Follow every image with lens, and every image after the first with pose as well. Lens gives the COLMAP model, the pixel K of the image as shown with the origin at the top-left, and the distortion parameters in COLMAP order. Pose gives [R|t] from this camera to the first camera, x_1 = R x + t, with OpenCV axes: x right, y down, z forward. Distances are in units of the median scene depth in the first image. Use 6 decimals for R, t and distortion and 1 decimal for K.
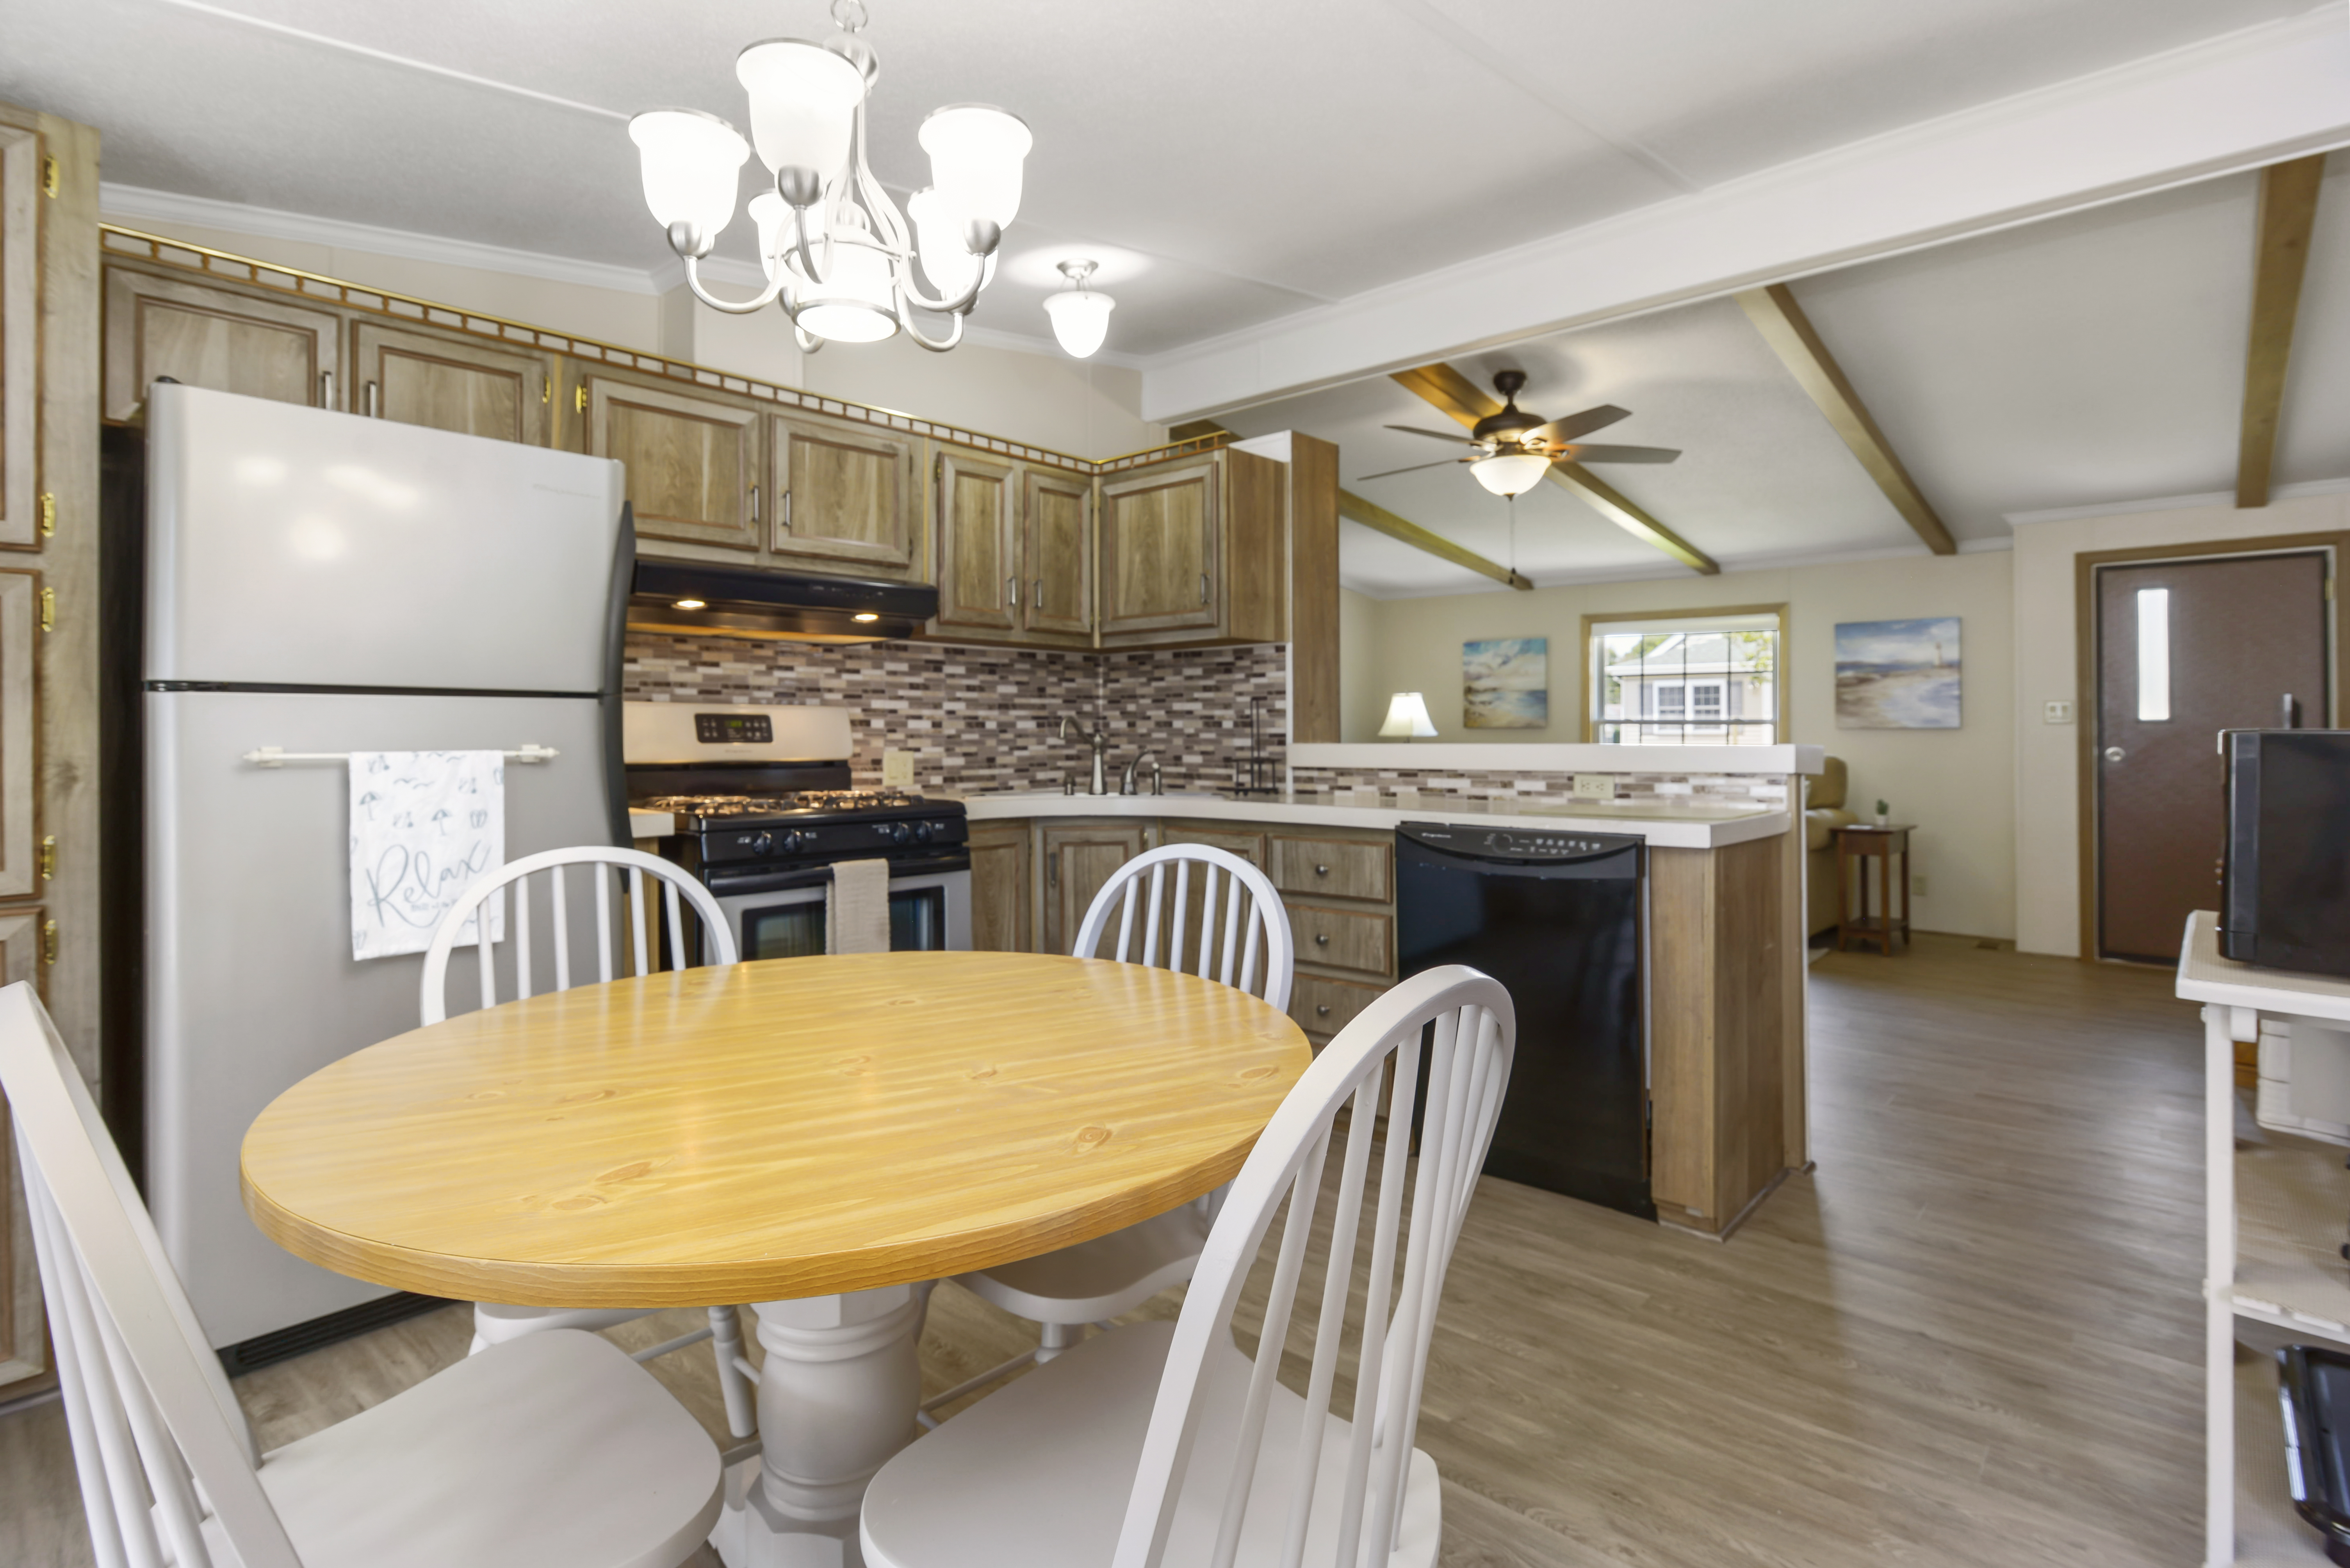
lens RADIAL K [[1142.3, 0, 1188.4], [0, 1142.3, 728.9], [0, 0, 1]] dist [-0.000830, -0.000063]
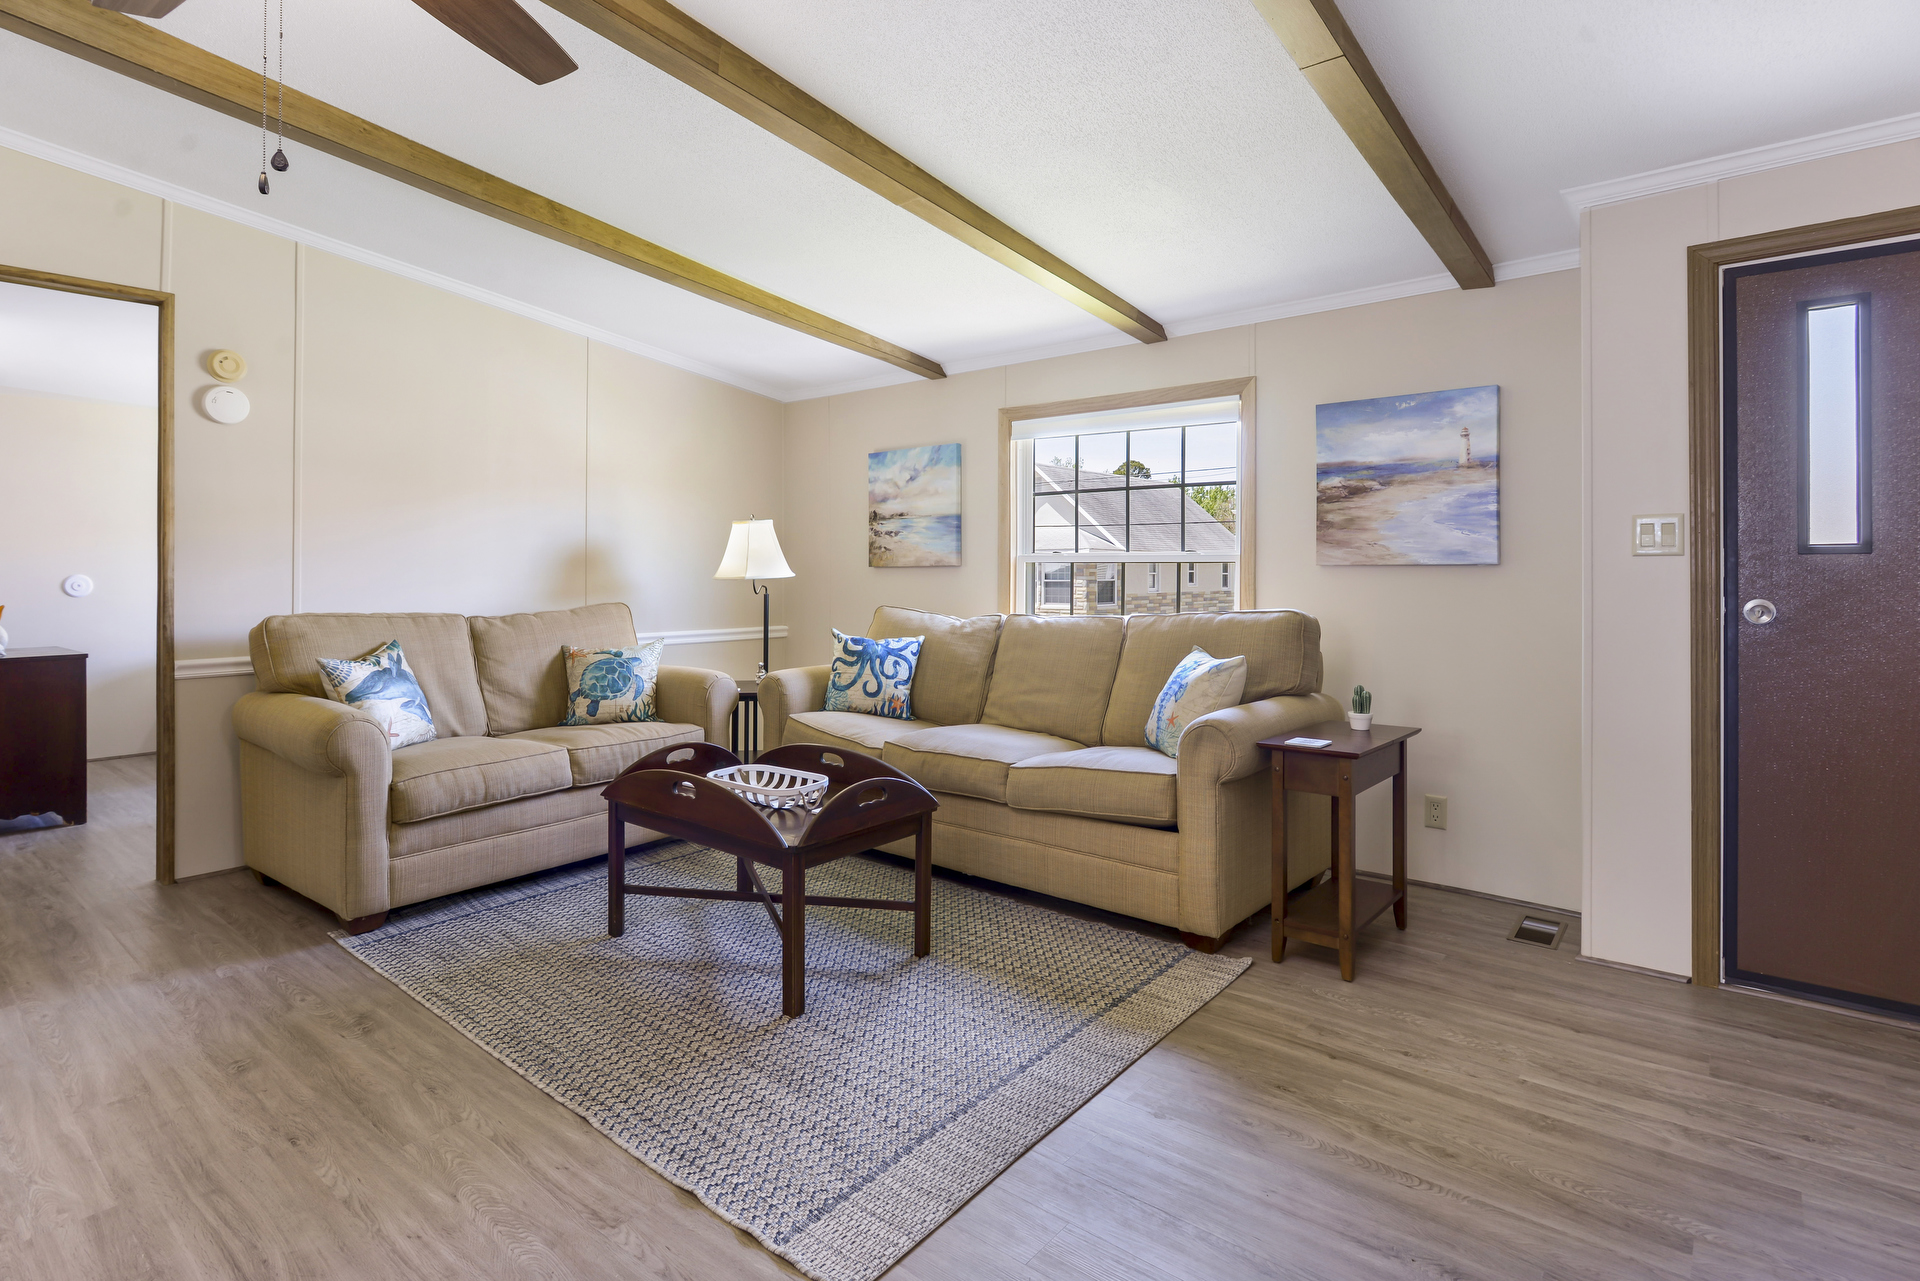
lens RADIAL K [[957.1, 0, 956.2], [0, 957.1, 580.1], [0, 0, 1]] dist [-0.001140, -0.000796]
pose [[0.999499, -0.006007, 0.031065, 0.350734], [0.005580, 0.999889, 0.013813, -0.001114], [-0.031145, -0.013633, 0.999422, 0.470736]]
